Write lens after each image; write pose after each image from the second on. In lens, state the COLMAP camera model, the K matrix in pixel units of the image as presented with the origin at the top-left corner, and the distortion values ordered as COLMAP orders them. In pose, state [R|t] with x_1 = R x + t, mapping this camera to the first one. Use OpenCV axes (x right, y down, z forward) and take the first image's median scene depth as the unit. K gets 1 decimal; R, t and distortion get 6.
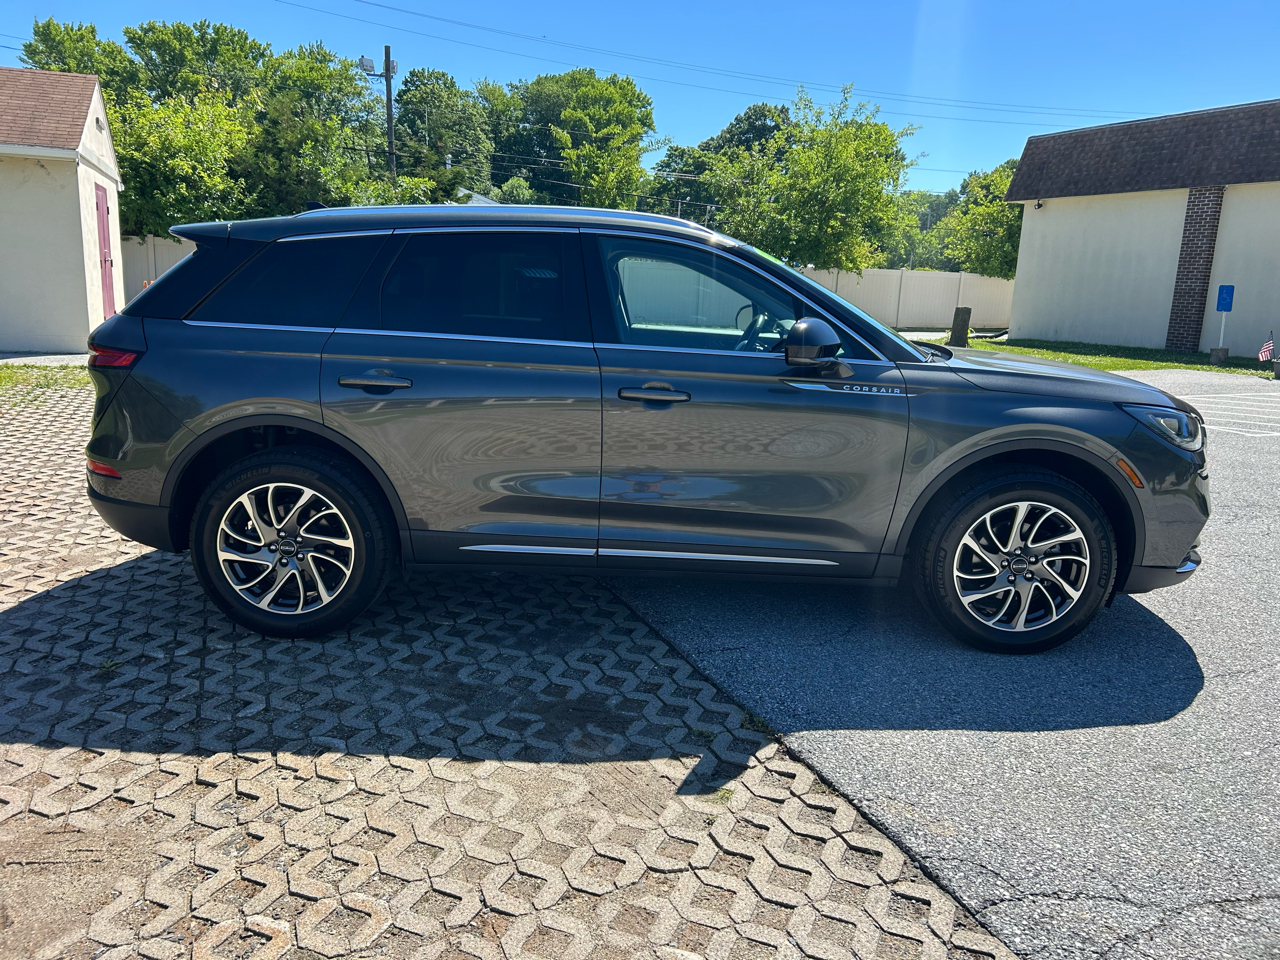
lens RADIAL K [[951.9, 0, 646.0], [0, 951.9, 489.9], [0, 0, 1]] dist [0.043547, -0.047148]
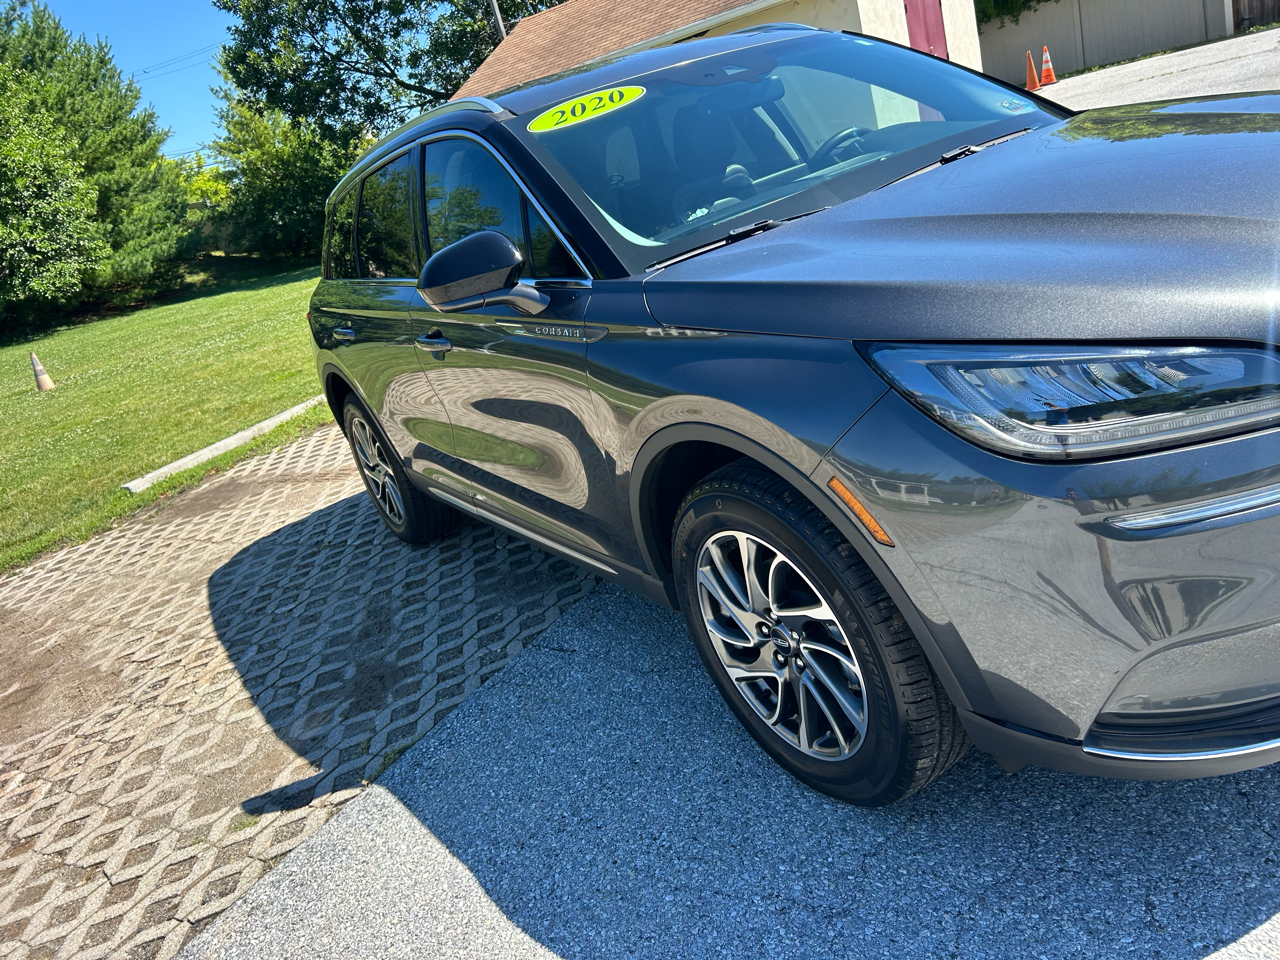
lens RADIAL K [[951.9, 0, 634.7], [0, 951.9, 466.5], [0, 0, 1]] dist [0.043547, -0.047148]
pose [[0.524764, 0.098774, -0.845498, 0.103318], [0.099247, 0.979372, 0.176012, -0.015624], [0.845442, -0.176278, 0.504136, 0.089019]]
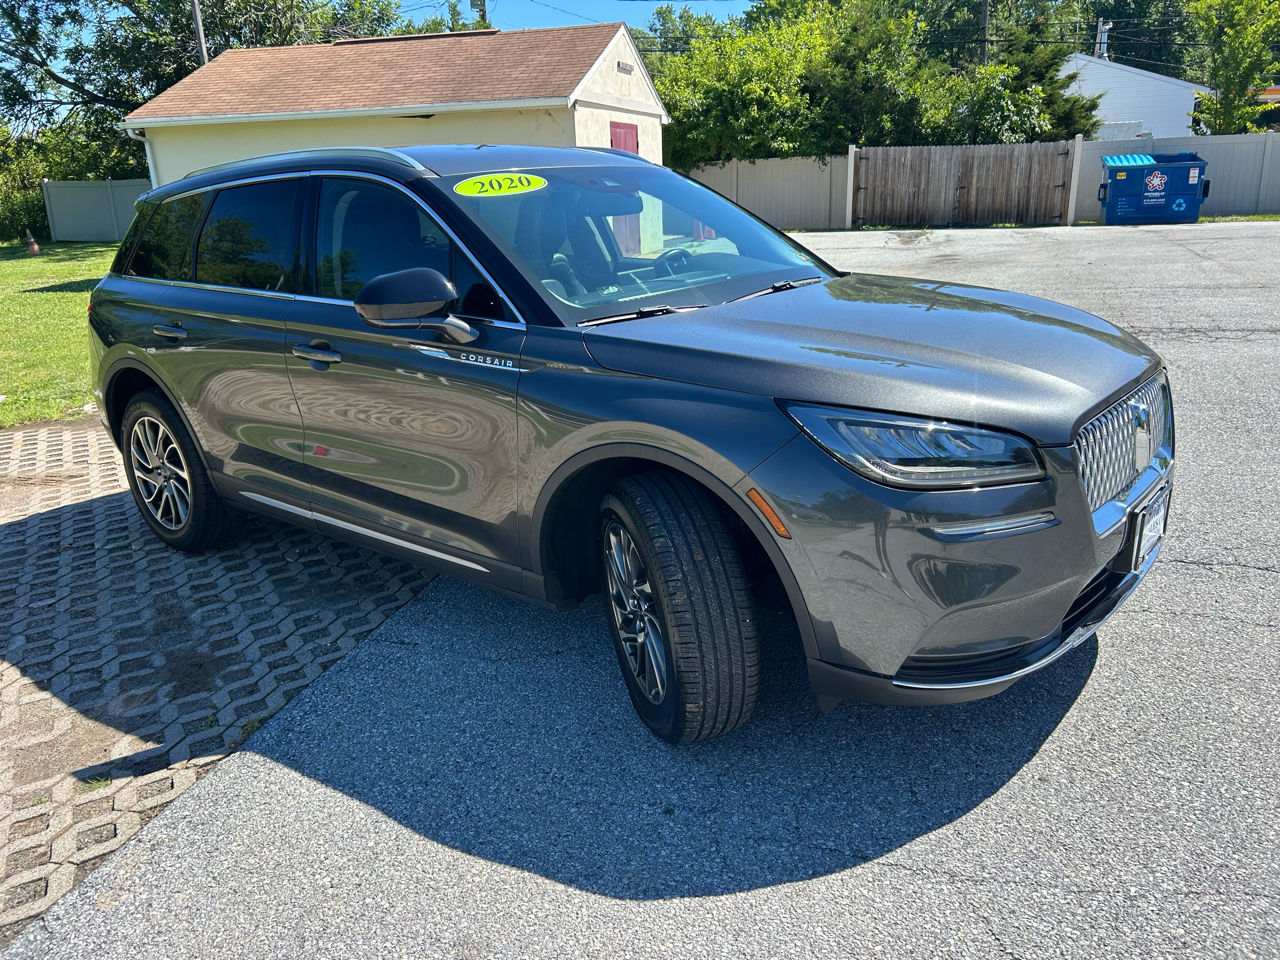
lens RADIAL K [[951.9, 0, 617.7], [0, 951.9, 482.3], [0, 0, 1]] dist [0.043547, -0.047148]
pose [[0.780303, 0.123372, -0.613112, 0.102453], [-0.069774, 0.991402, 0.110692, -0.012612], [0.621497, -0.043594, 0.782203, 0.057268]]
